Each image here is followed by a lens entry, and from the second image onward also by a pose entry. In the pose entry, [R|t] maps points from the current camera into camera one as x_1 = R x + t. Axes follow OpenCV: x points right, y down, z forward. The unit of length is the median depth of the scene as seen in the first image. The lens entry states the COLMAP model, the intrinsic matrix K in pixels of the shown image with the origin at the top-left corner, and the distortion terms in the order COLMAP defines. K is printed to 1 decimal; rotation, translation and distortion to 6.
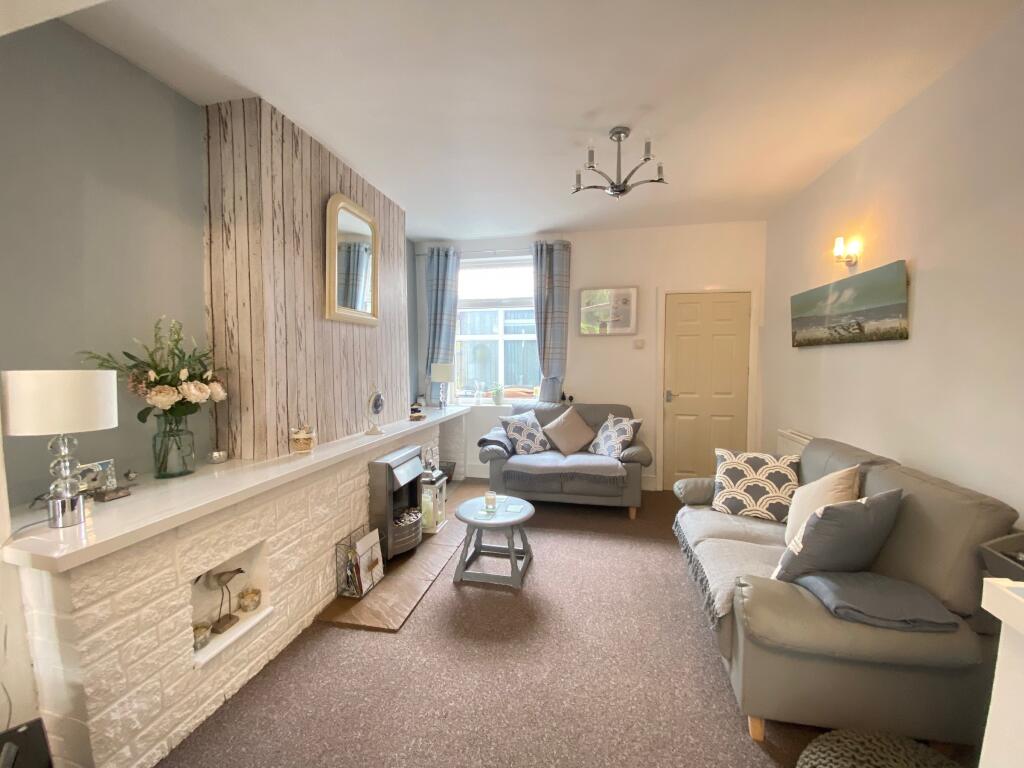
lens RADIAL K [[413.7, 0, 494.5], [0, 413.7, 379.1], [0, 0, 1]] dist [-0.006399, -0.009115]
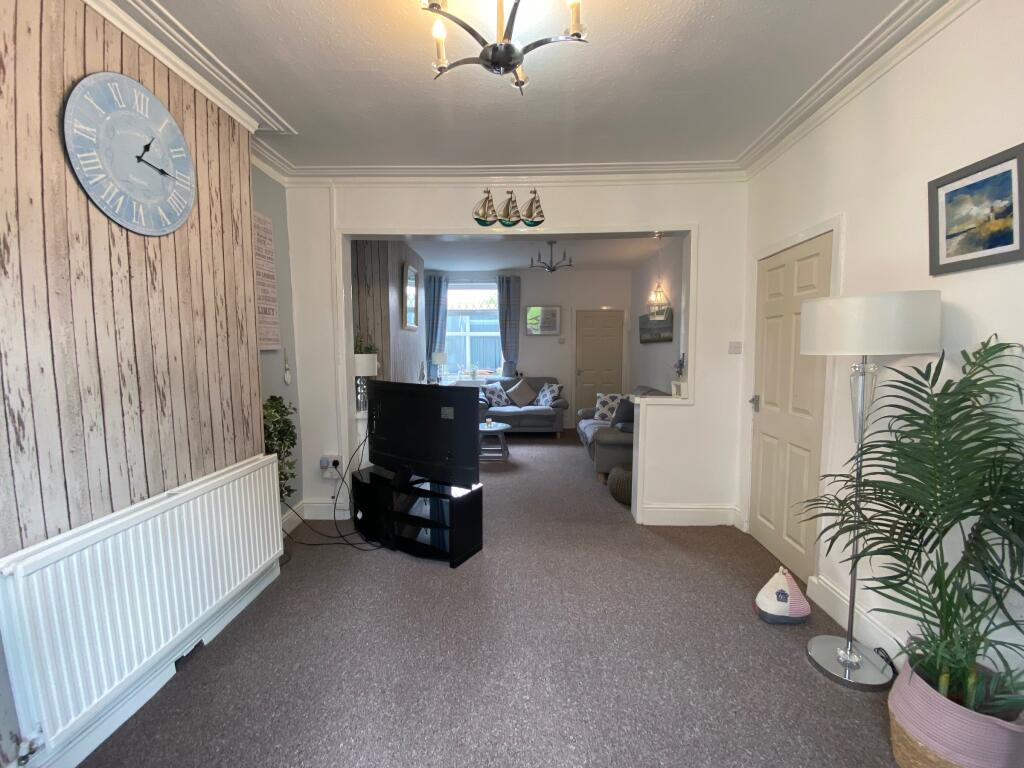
lens RADIAL K [[413.7, 0, 514.7], [0, 413.7, 380.8], [0, 0, 1]] dist [-0.006399, -0.009115]
pose [[0.975842, -0.014875, 0.217970, -0.201360], [0.009125, 0.999584, 0.027363, 0.029350], [-0.218286, -0.024713, 0.975572, -0.591212]]
